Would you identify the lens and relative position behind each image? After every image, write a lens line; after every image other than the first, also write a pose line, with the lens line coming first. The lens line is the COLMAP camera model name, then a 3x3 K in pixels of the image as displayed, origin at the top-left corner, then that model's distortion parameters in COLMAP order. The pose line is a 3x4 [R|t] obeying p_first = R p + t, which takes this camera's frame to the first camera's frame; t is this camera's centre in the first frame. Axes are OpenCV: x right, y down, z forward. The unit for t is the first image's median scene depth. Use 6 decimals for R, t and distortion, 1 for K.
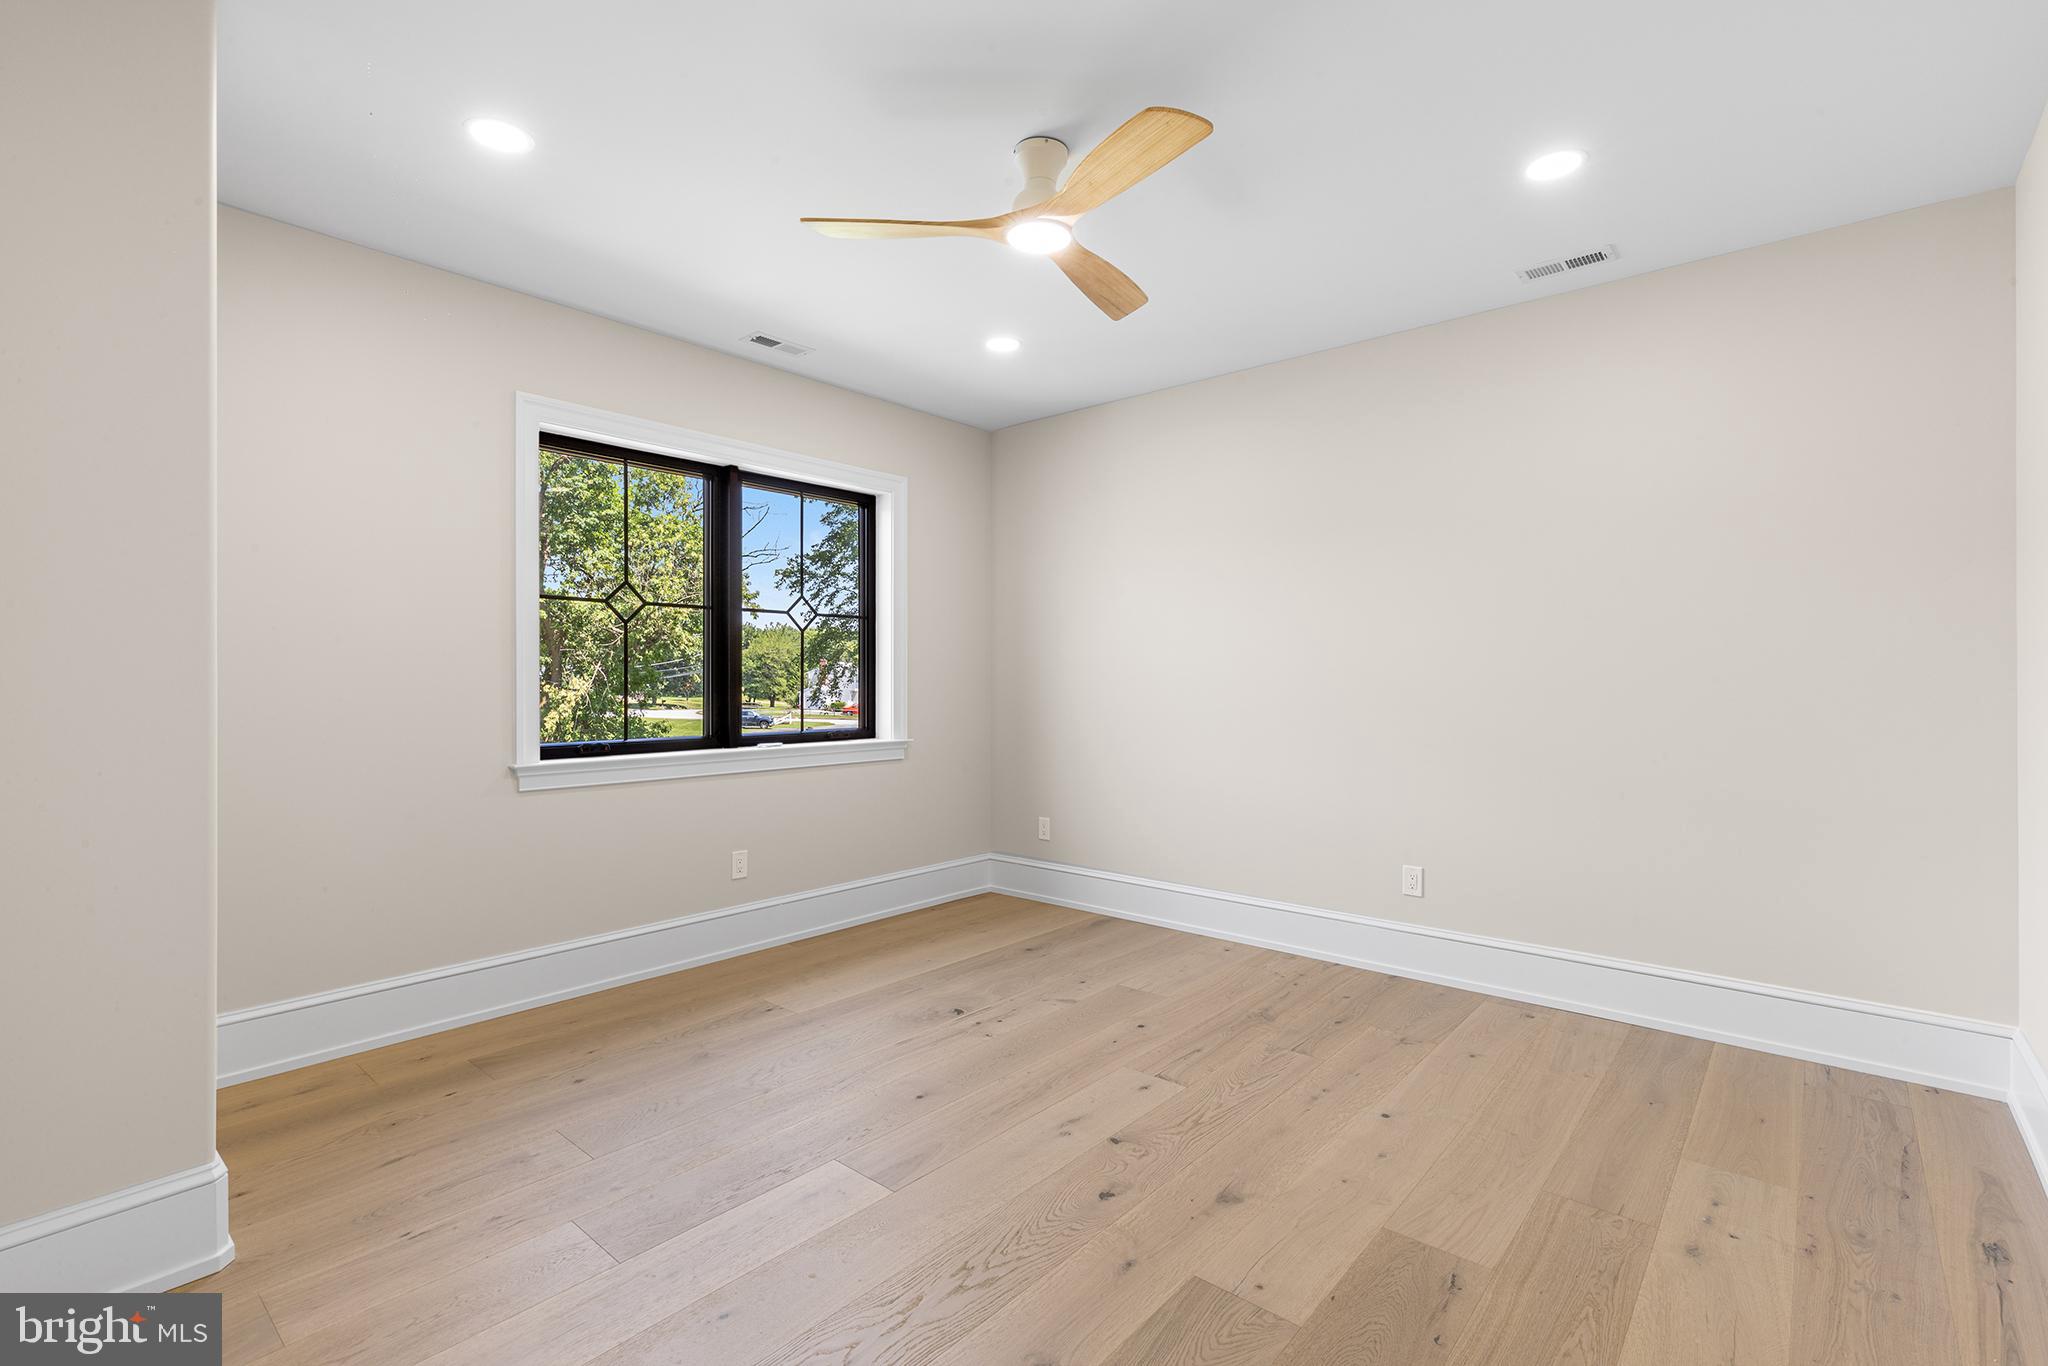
lens RADIAL K [[930.1, 0, 1026.4], [0, 930.1, 670.9], [0, 0, 1]] dist [0.008432, -0.000312]
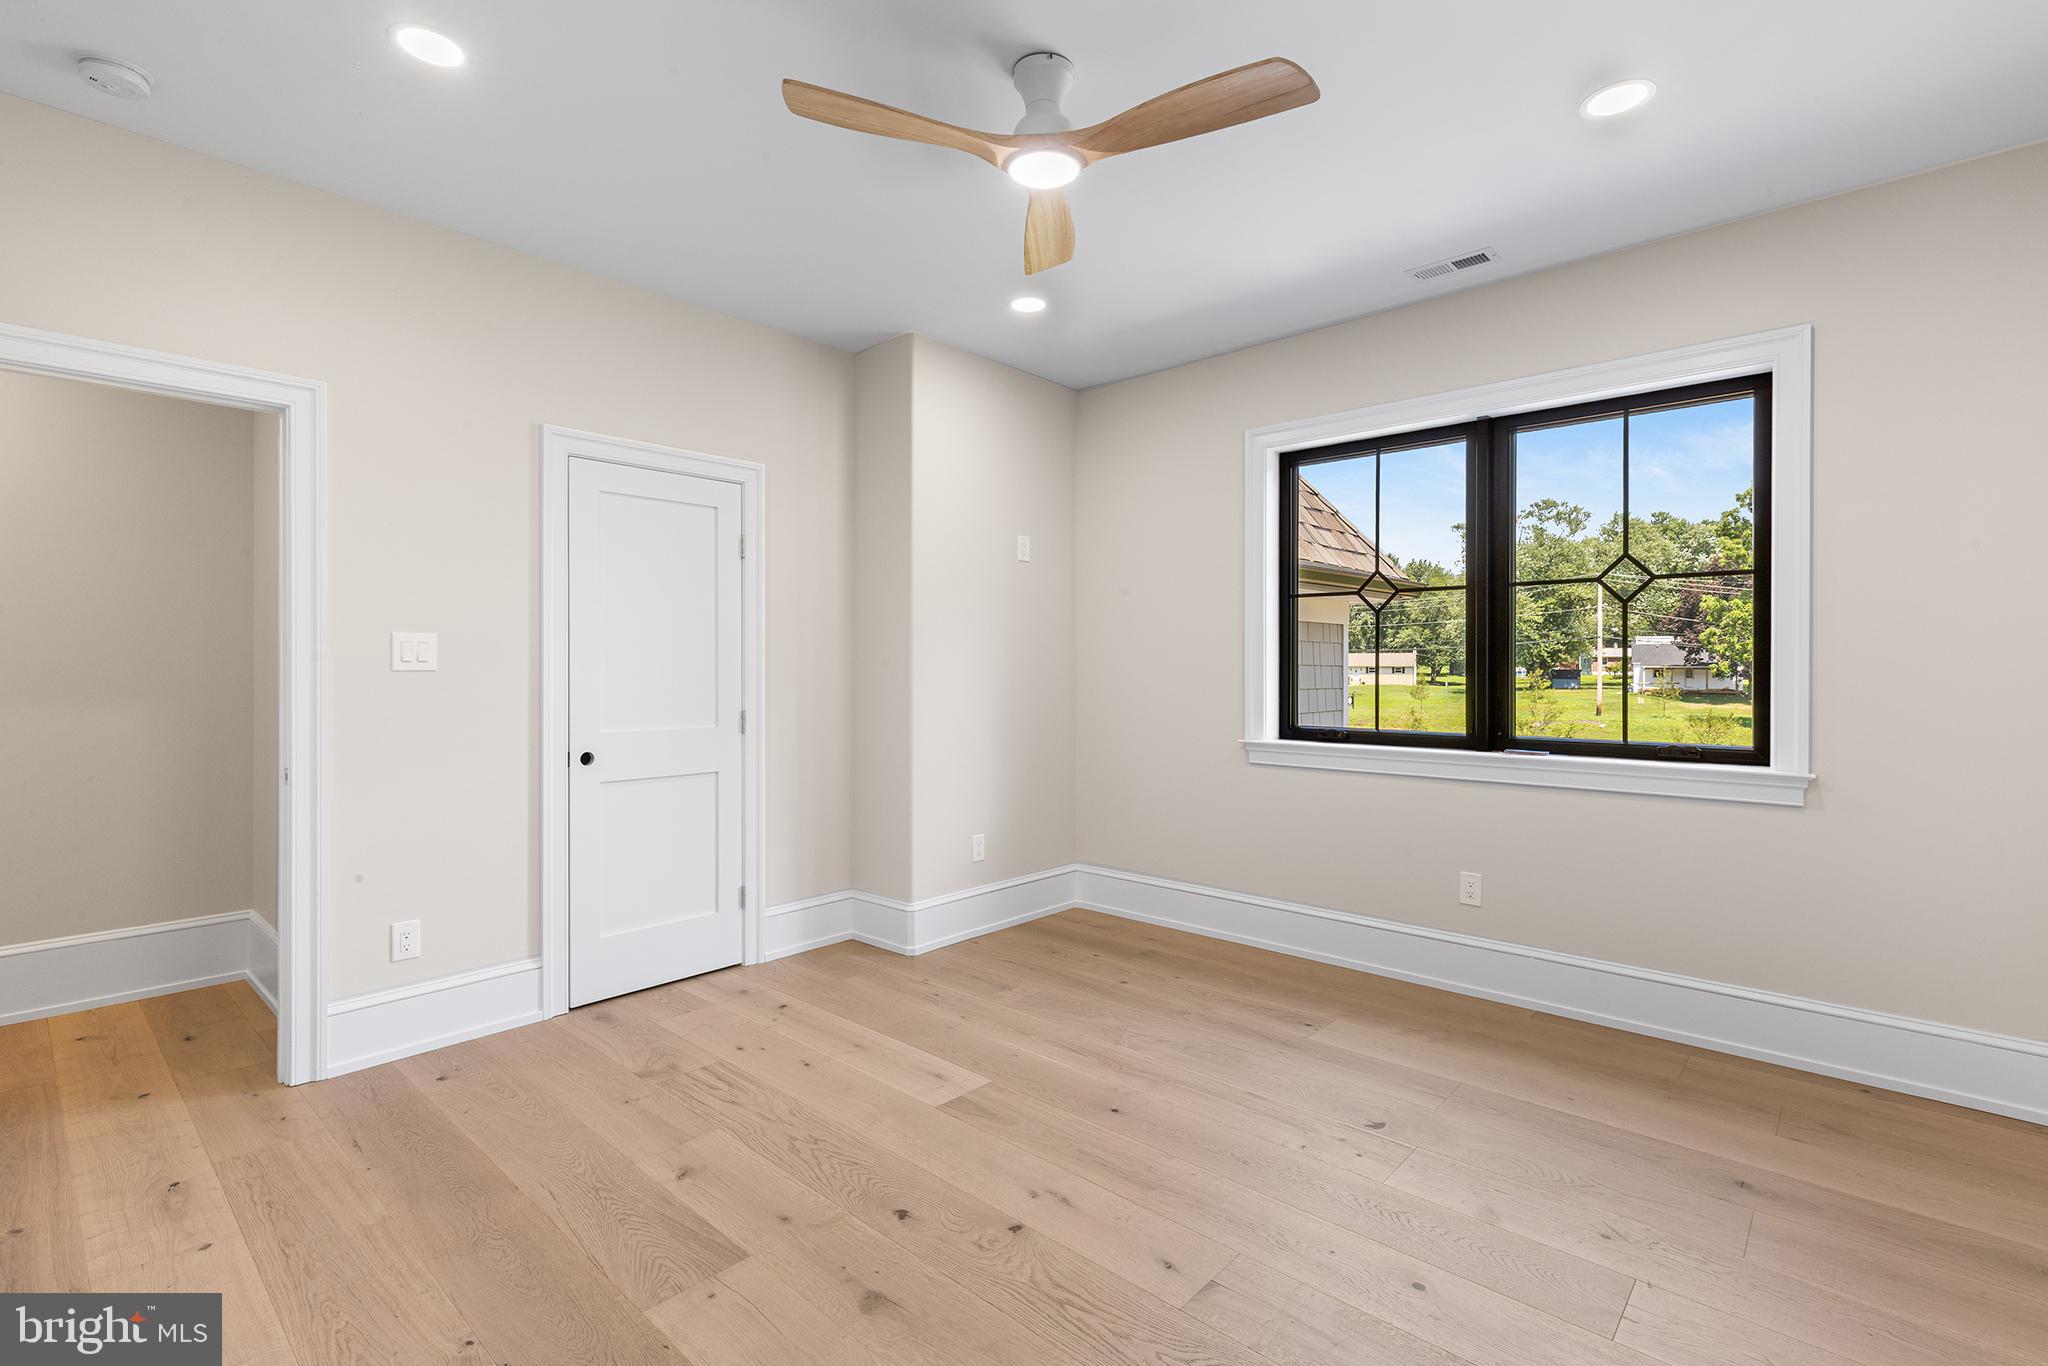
lens RADIAL K [[930.1, 0, 1026.4], [0, 930.1, 670.9], [0, 0, 1]] dist [0.008432, -0.000312]
pose [[-0.029573, 0.003374, -0.999557, 0.634961], [0.009936, 0.999946, 0.003082, 0.002996], [0.999513, -0.009840, -0.029605, 0.712980]]
